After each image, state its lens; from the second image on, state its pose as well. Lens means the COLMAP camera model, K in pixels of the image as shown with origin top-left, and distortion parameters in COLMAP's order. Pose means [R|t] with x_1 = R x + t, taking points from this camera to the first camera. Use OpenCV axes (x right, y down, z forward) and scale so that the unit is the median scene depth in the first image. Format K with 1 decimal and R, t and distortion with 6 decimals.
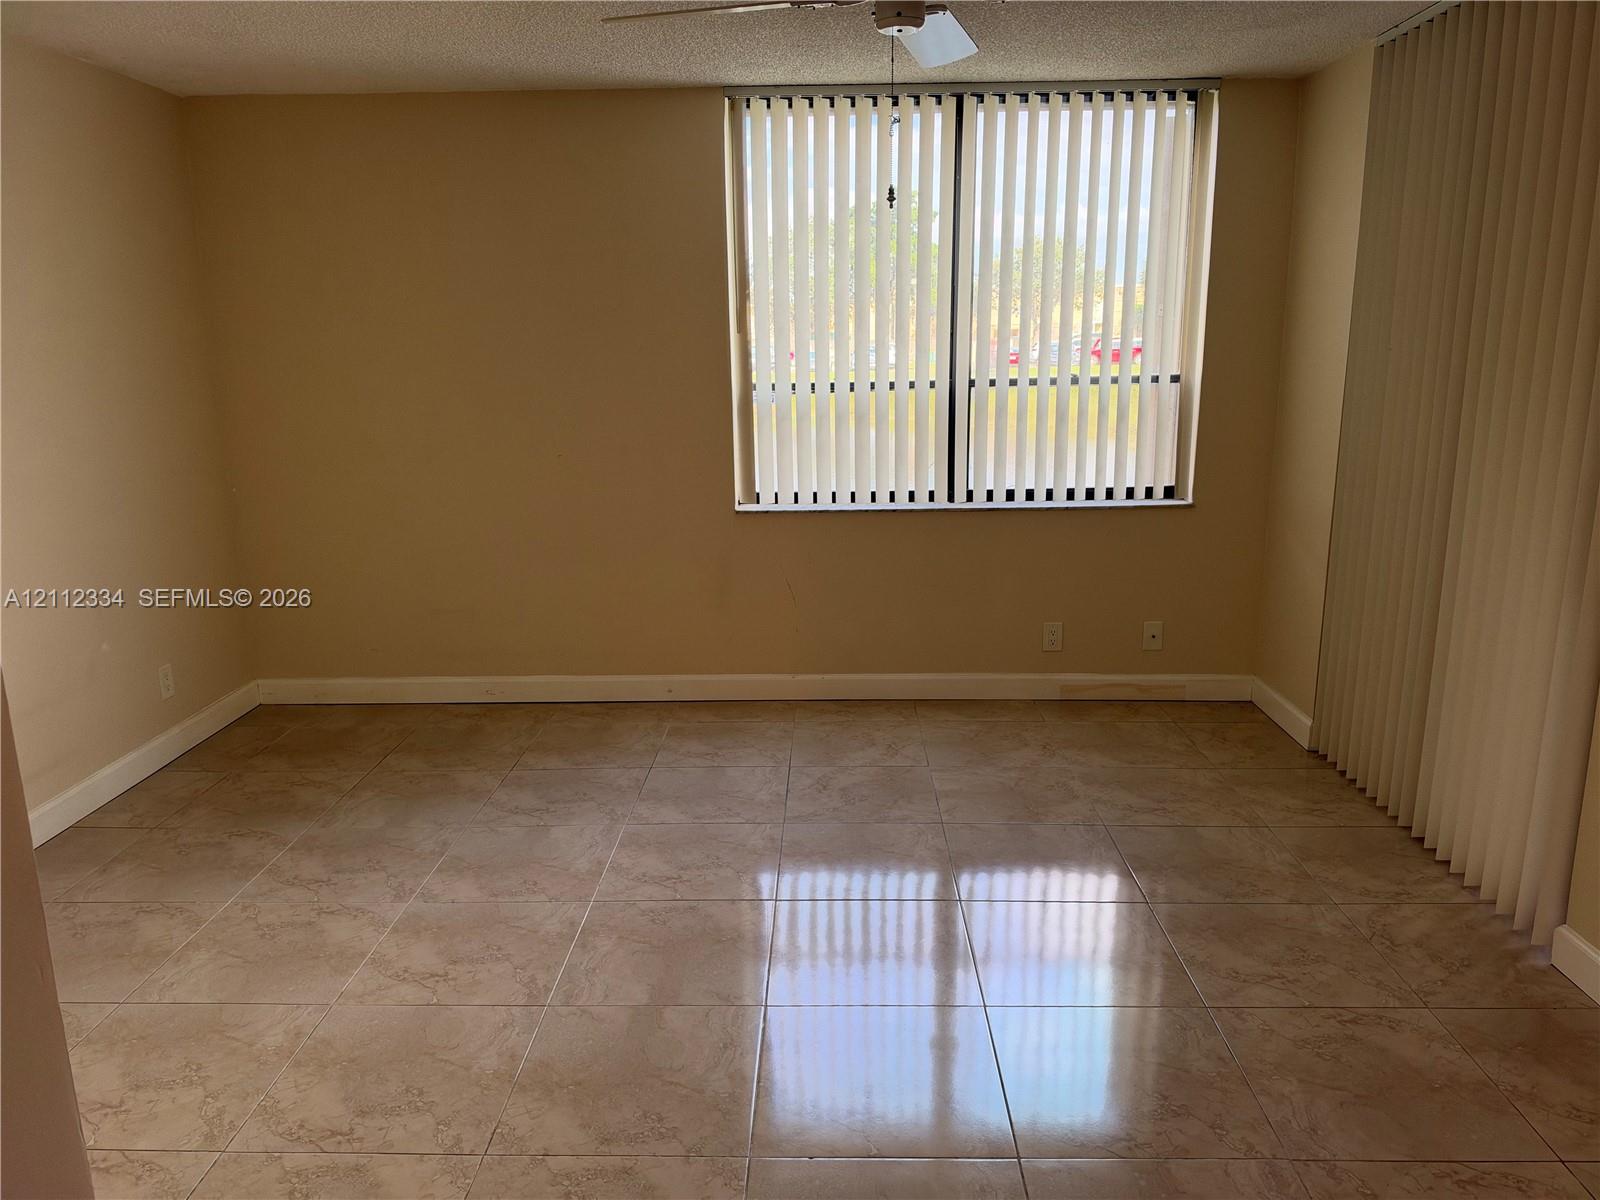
lens RADIAL K [[1126.7, 0, 801.7], [0, 1126.7, 647.2], [0, 0, 1]] dist [0.097184, -0.213669]
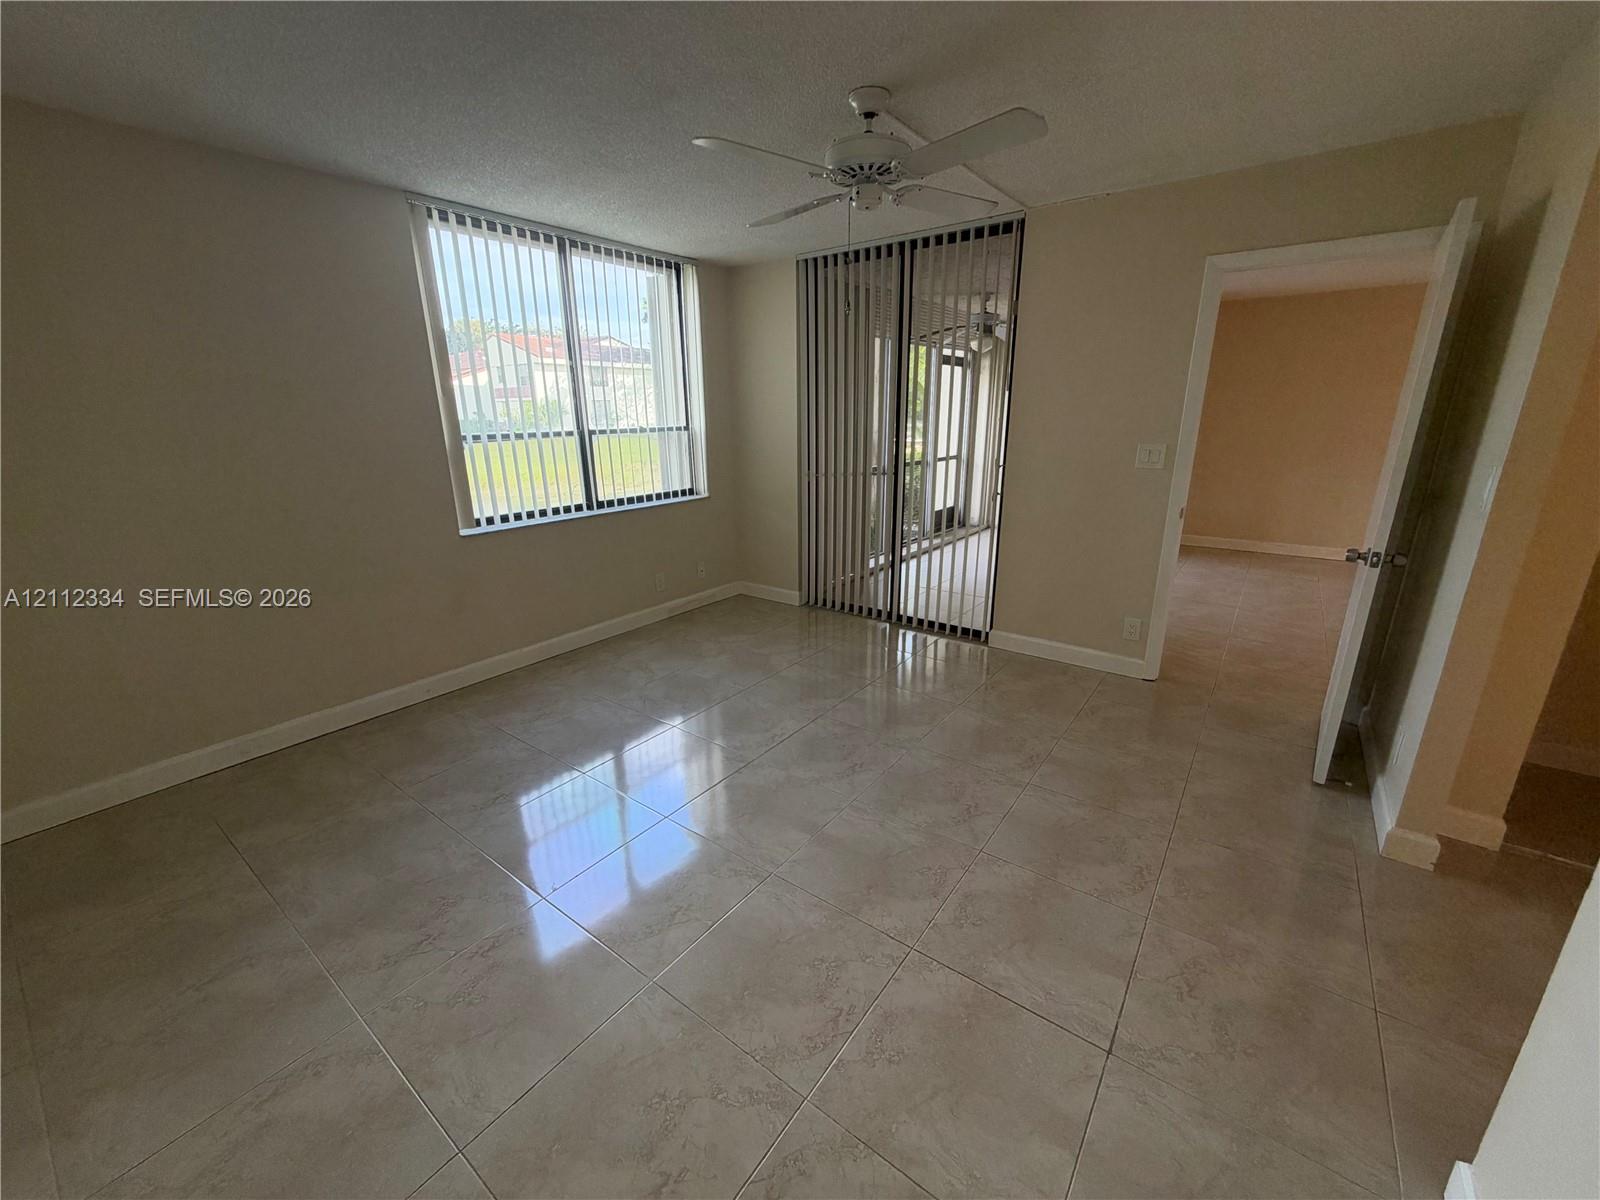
lens RADIAL K [[644.4, 0, 800.0], [0, 644.4, 600.0], [0, 0, 1]] dist [-0.000044, -0.000171]
pose [[0.584277, -0.225182, 0.779688, -0.420757], [0.220778, 0.968604, 0.114298, -0.049590], [-0.780946, 0.105356, 0.615648, 0.263059]]
